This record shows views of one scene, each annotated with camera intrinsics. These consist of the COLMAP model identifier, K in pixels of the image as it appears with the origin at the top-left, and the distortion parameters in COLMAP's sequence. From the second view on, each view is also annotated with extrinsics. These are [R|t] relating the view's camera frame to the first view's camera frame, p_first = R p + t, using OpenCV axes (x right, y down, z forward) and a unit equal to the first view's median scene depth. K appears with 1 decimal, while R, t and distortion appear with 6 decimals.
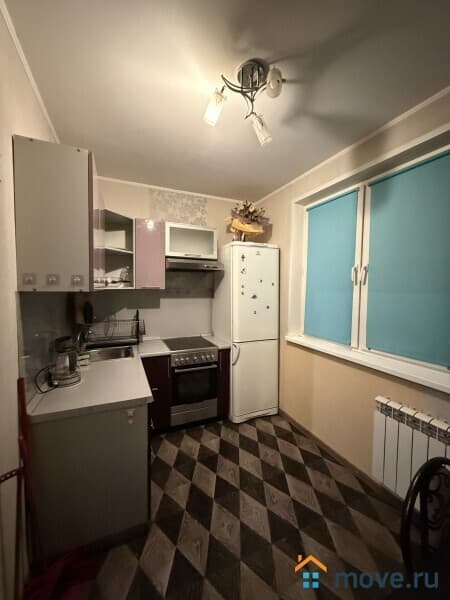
lens RADIAL K [[240.9, 0, 225.4], [0, 240.9, 299.8], [0, 0, 1]] dist [-0.000762, 0.000976]
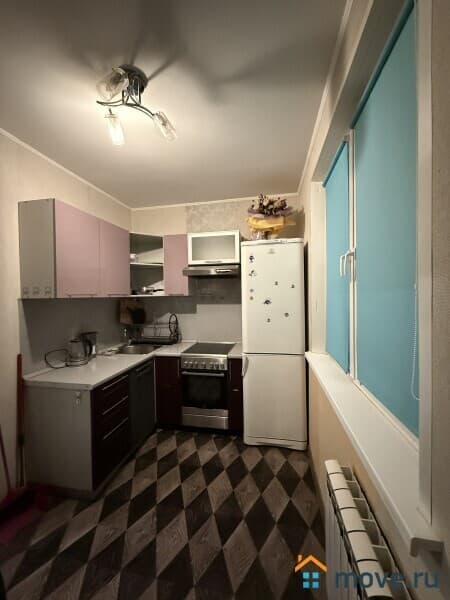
lens RADIAL K [[240.9, 0, 224.4], [0, 240.9, 299.3], [0, 0, 1]] dist [-0.000762, 0.000976]
pose [[0.816149, -0.014543, -0.577658, 0.513233], [-0.004385, 0.999499, -0.031360, 0.005699], [0.577825, 0.028127, 0.815676, 0.216160]]
